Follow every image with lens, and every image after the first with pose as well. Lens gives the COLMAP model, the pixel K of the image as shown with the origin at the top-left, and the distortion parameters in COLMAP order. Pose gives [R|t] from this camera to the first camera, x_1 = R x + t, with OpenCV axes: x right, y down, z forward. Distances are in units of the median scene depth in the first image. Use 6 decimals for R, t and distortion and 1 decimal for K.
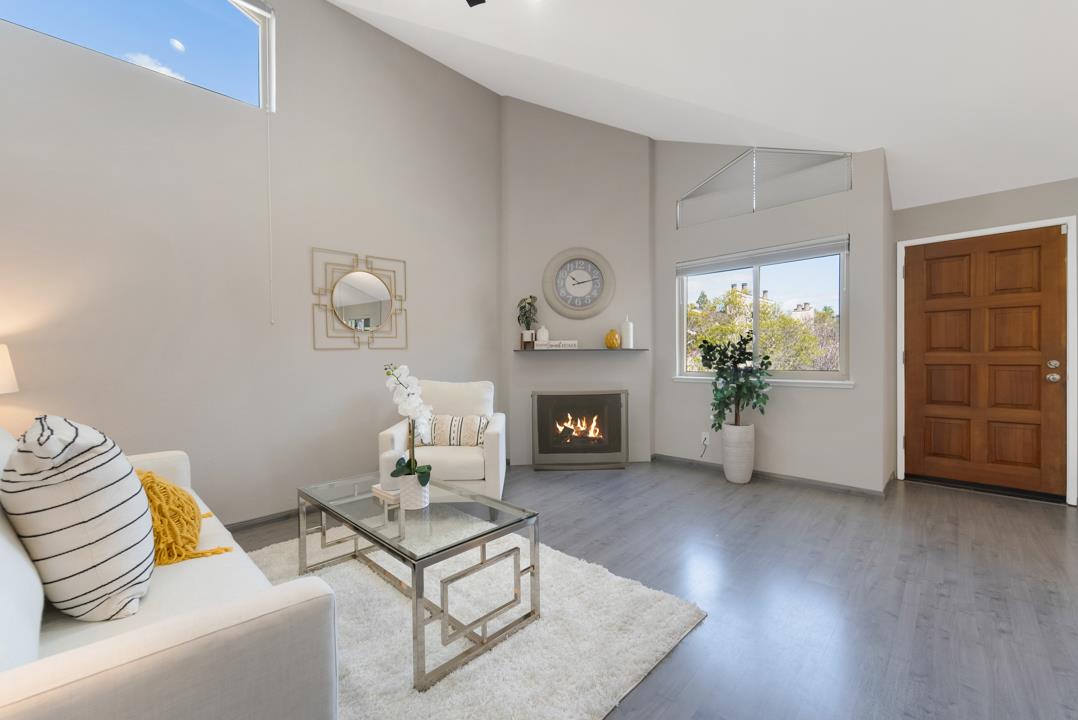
lens RADIAL K [[433.6, 0, 542.9], [0, 433.6, 356.4], [0, 0, 1]] dist [-0.000964, -0.000235]
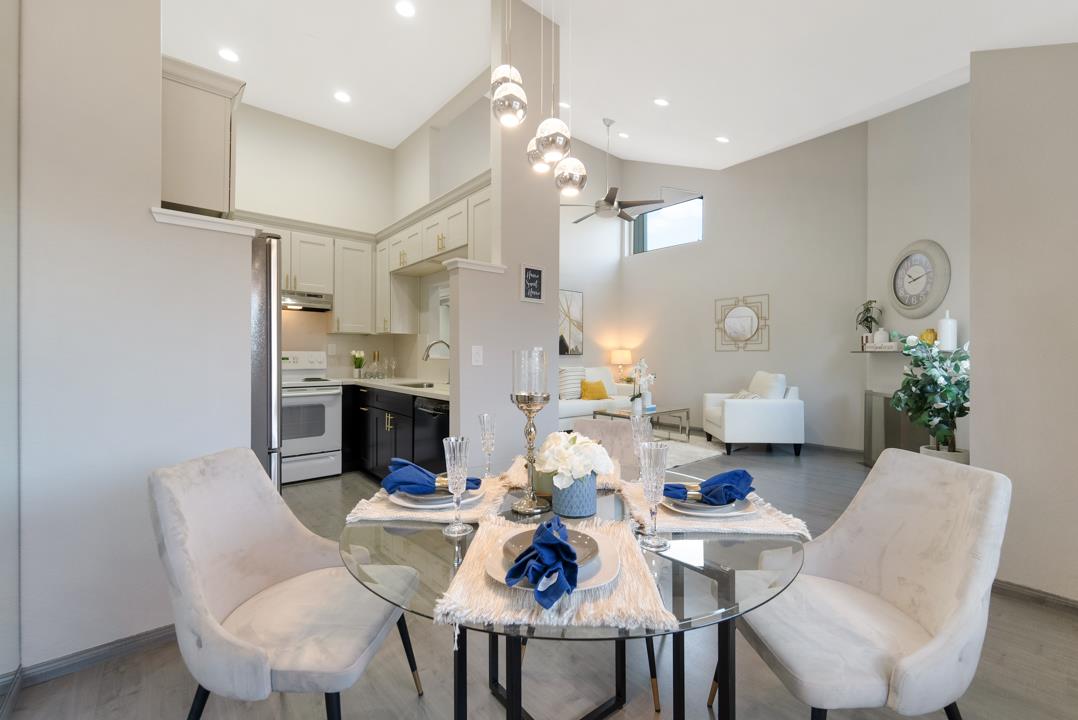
lens RADIAL K [[433.6, 0, 542.9], [0, 433.6, 356.4], [0, 0, 1]] dist [-0.000964, -0.000235]
pose [[-0.094682, 0.014376, -0.995404, 1.287444], [-0.011234, 0.999817, 0.015508, -0.012396], [0.995444, 0.012651, -0.094503, 0.349576]]
